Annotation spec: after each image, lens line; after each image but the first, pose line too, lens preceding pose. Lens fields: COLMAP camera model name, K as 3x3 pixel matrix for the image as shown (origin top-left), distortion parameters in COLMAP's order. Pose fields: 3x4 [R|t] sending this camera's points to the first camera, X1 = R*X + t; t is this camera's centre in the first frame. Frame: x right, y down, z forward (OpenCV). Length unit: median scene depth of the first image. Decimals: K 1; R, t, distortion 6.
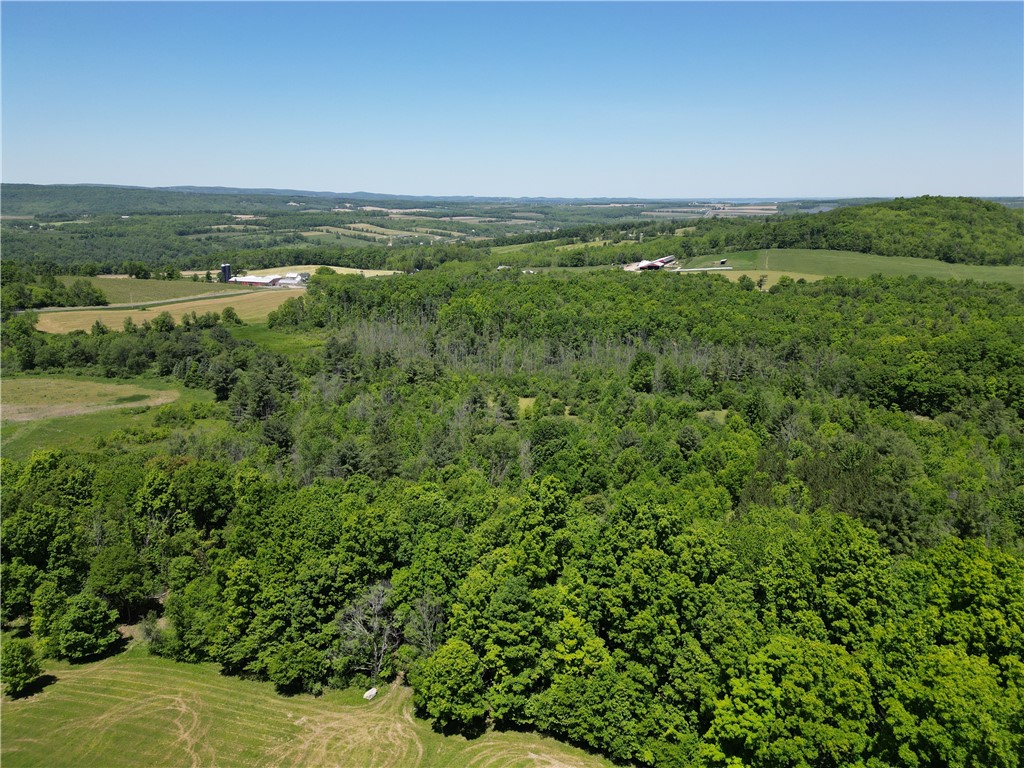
lens RADIAL K [[723.3, 0, 509.1], [0, 723.3, 381.5], [0, 0, 1]] dist [0.093523, -0.092951]
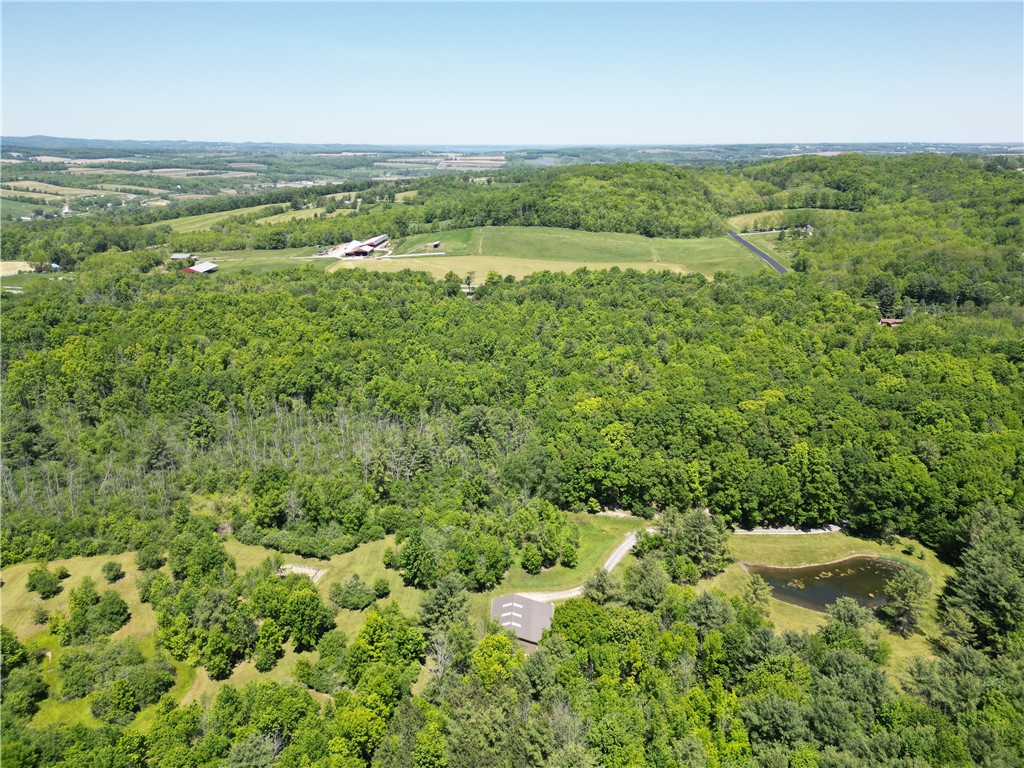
lens RADIAL K [[723.3, 0, 509.1], [0, 723.3, 381.5], [0, 0, 1]] dist [0.093523, -0.092951]
pose [[0.941861, -0.106202, 0.318777, 0.067093], [0.084176, 0.993060, 0.082135, -0.056992], [-0.325288, -0.050526, 0.944264, 0.097526]]
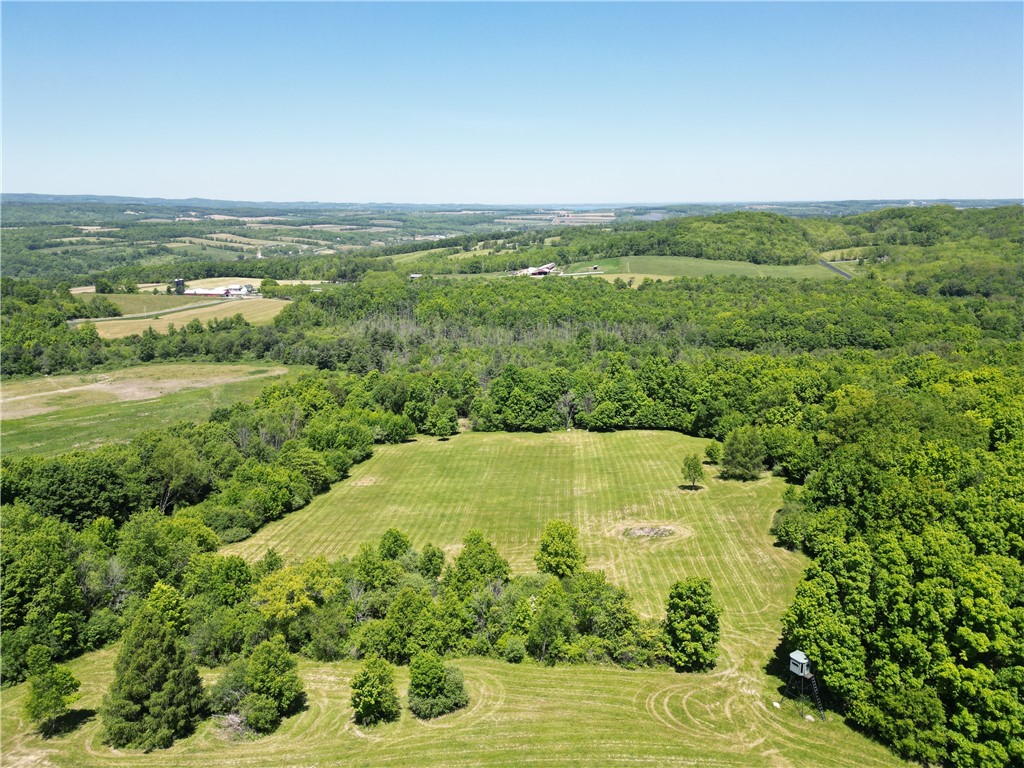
lens RADIAL K [[723.3, 0, 509.1], [0, 723.3, 381.5], [0, 0, 1]] dist [0.093523, -0.092951]
pose [[0.978745, -0.055103, 0.197542, -0.107584], [0.056392, 0.998408, -0.000903, 0.025393], [-0.197178, 0.012023, 0.980294, -0.191497]]
